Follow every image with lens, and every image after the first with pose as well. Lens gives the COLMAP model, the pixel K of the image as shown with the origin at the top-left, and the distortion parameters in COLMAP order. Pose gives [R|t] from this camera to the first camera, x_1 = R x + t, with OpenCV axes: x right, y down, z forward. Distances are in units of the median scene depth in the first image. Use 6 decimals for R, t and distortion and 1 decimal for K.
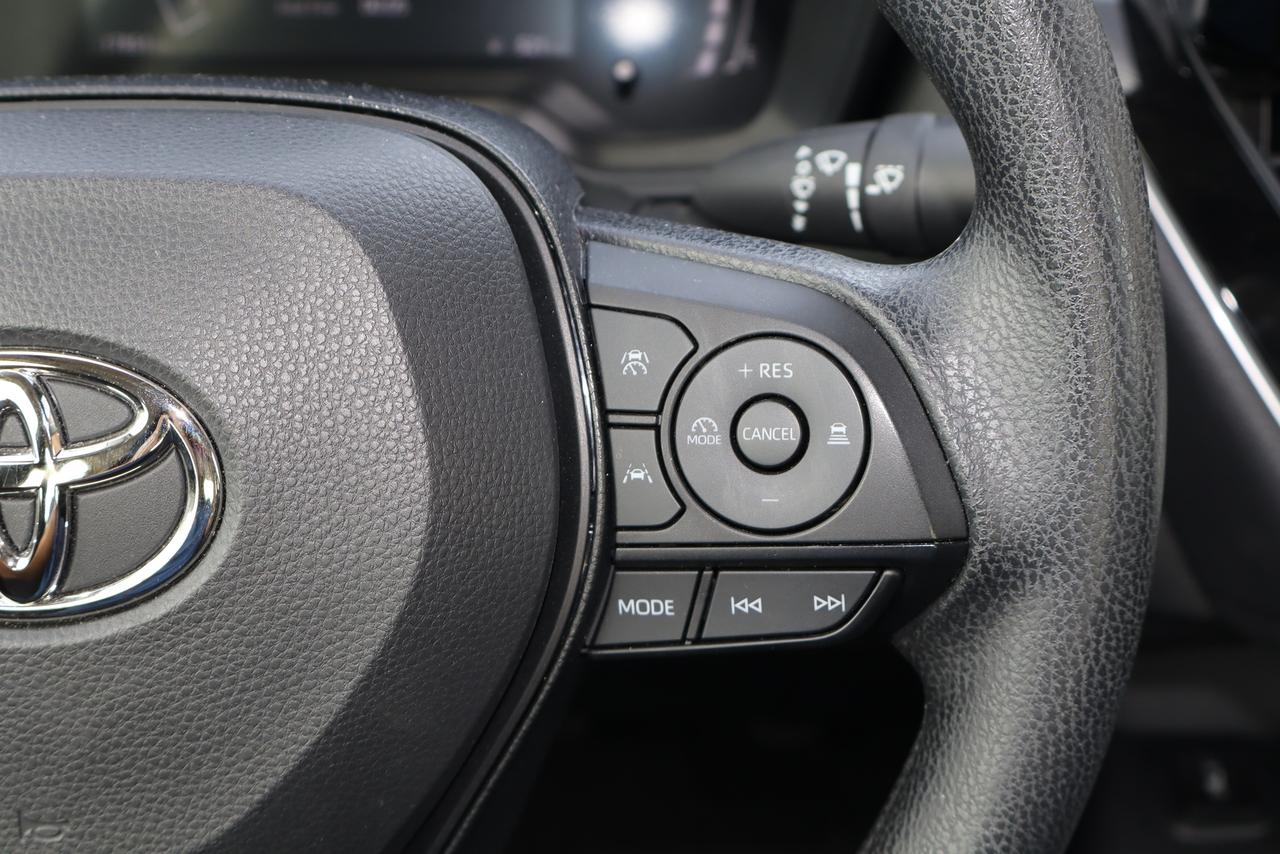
lens RADIAL K [[1782.1, 0, 640.0], [0, 1782.1, 427.0], [0, 0, 1]] dist [-0.022081, -0.039703]
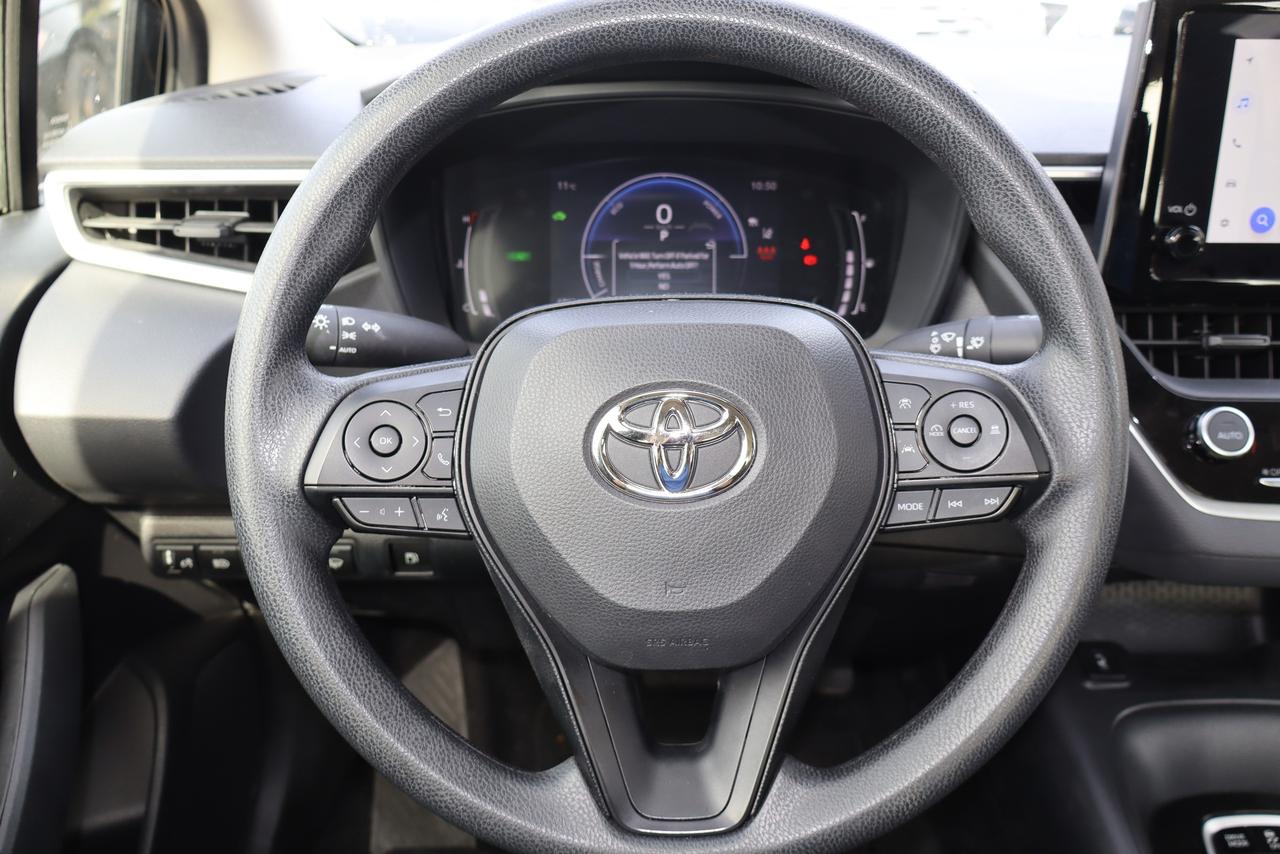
lens RADIAL K [[1037.1, 0, 643.0], [0, 1037.1, 407.5], [0, 0, 1]] dist [-0.043741, 0.001038]
pose [[0.999503, -0.002564, -0.031418, -0.319854], [-0.002058, 0.989251, -0.146214, 0.178110], [0.031455, 0.146206, 0.988754, -0.407858]]
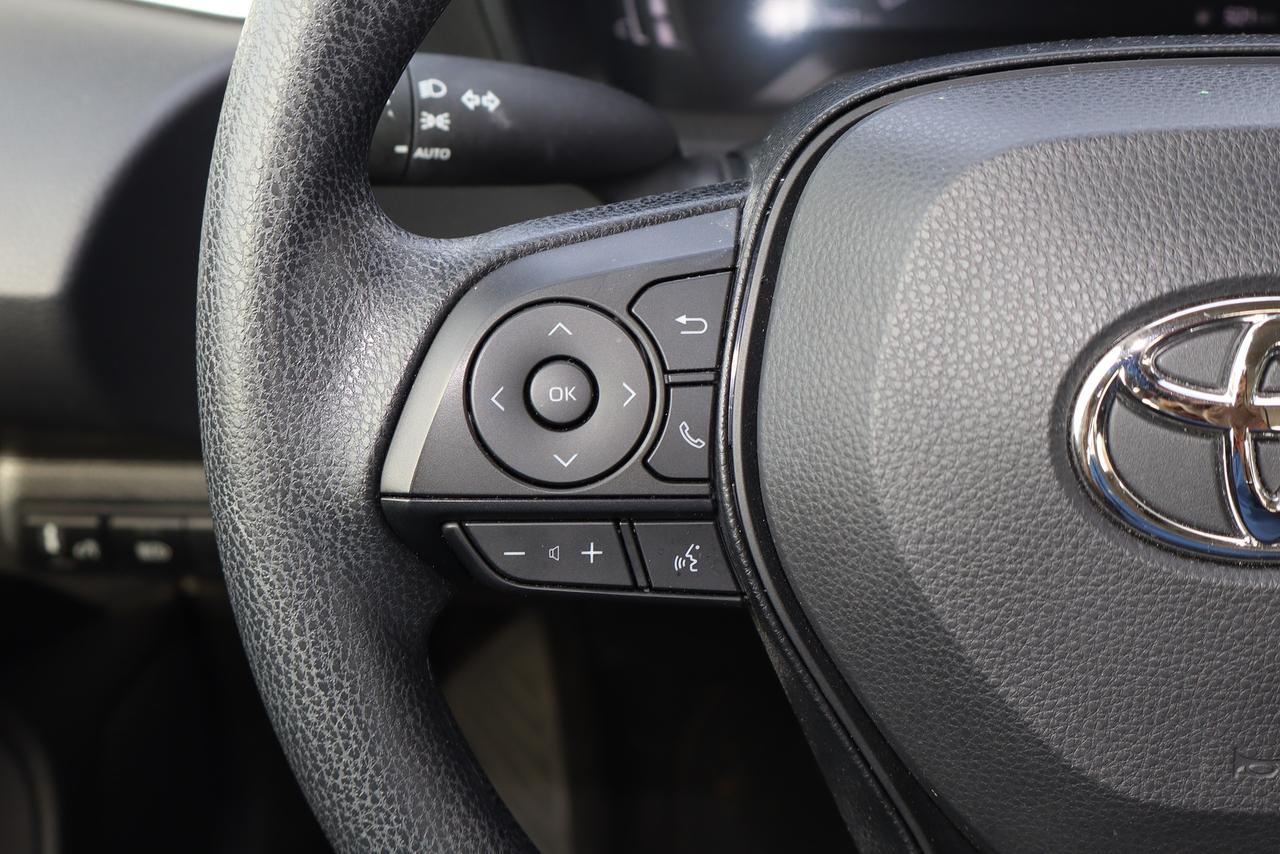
lens RADIAL K [[1782.1, 0, 640.0], [0, 1782.1, 427.0], [0, 0, 1]] dist [-0.022081, -0.039703]
pose [[0.992685, 0.017711, -0.119426, -0.544052], [-0.016987, 0.999831, 0.007073, 0.028215], [0.119531, -0.004993, 0.992818, -0.056294]]
